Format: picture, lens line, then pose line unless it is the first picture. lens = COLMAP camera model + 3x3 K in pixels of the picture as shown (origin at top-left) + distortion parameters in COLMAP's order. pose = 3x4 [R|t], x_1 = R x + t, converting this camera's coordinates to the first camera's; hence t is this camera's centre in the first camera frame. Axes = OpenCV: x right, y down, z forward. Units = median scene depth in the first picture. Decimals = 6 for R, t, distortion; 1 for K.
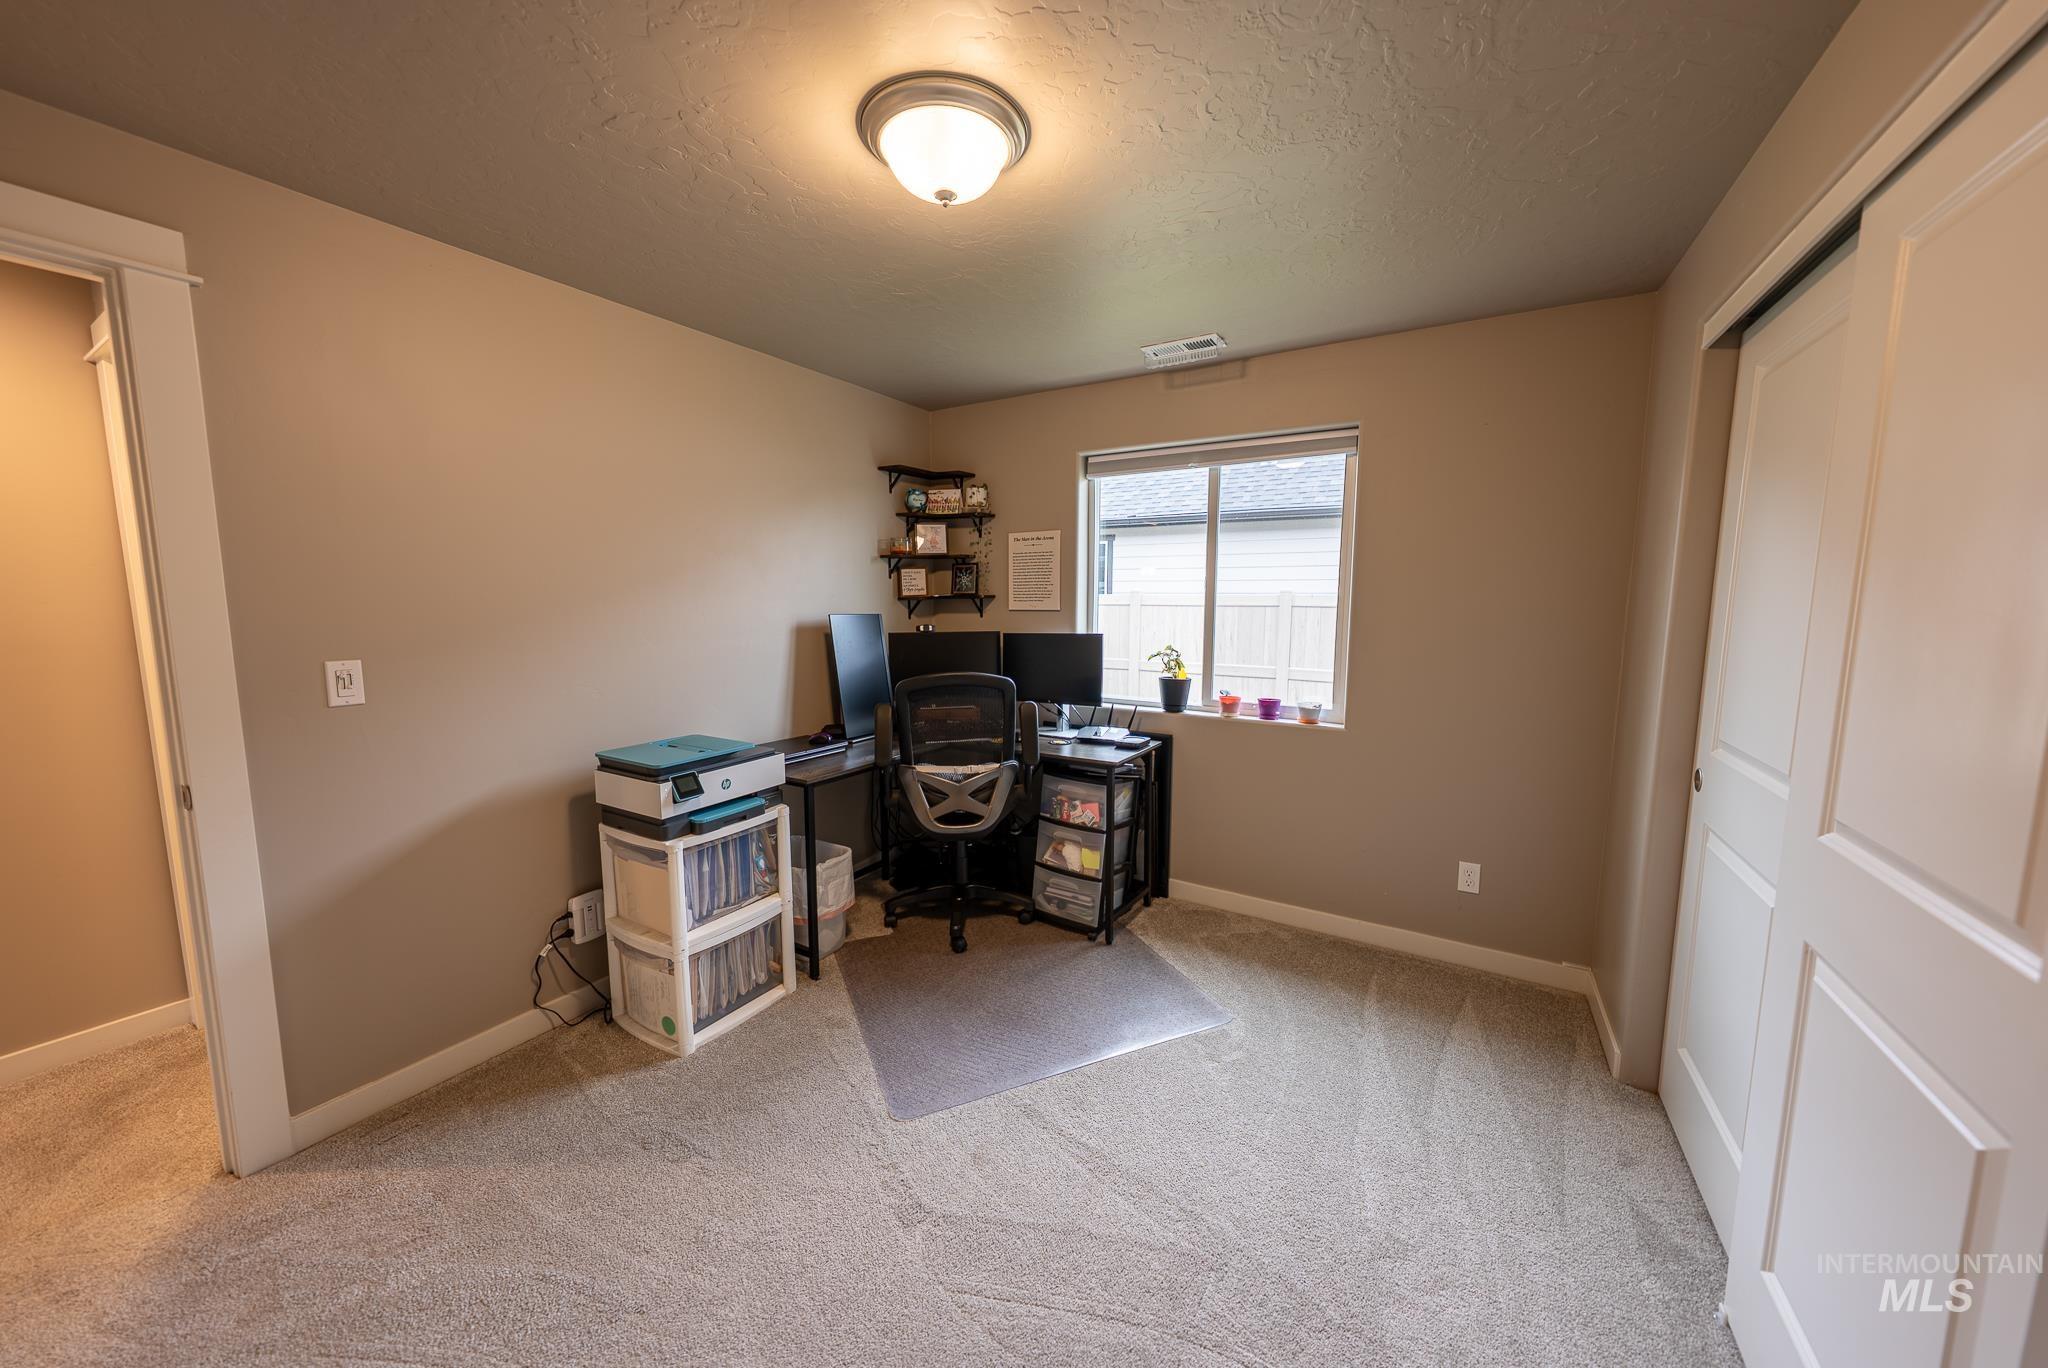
lens RADIAL K [[705.7, 0, 1022.9], [0, 705.7, 678.0], [0, 0, 1]] dist [-0.002619, 0.000170]
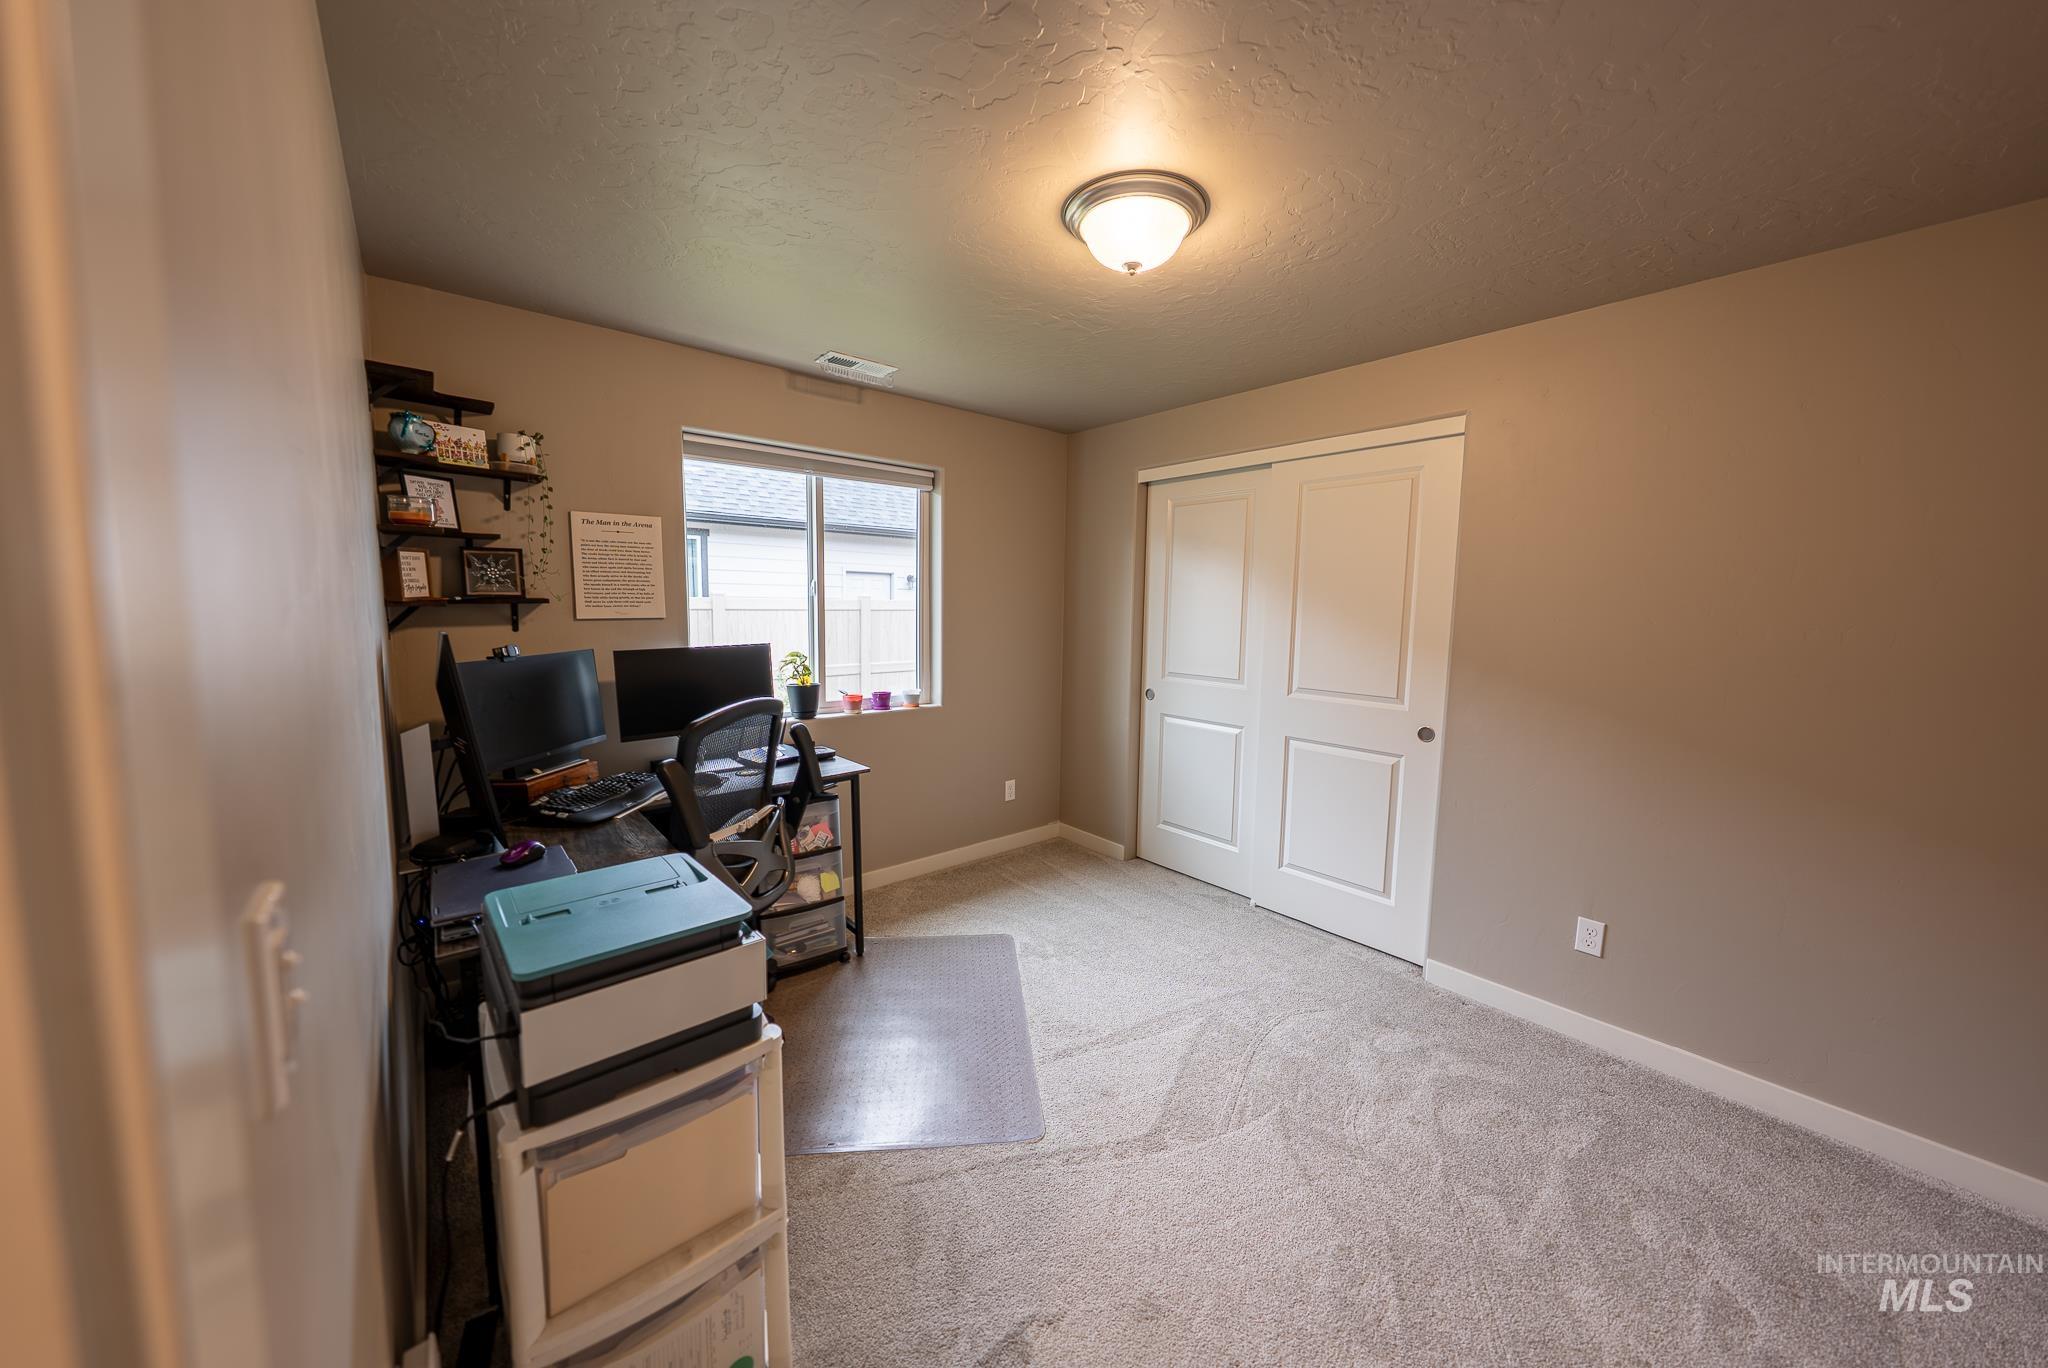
lens RADIAL K [[705.7, 0, 1030.3], [0, 705.7, 677.2], [0, 0, 1]] dist [-0.002619, 0.000170]
pose [[0.302814, -0.097927, 0.948005, -0.606899], [0.100231, 0.992463, 0.070503, -0.046340], [-0.947764, 0.073671, 0.310347, 0.382588]]
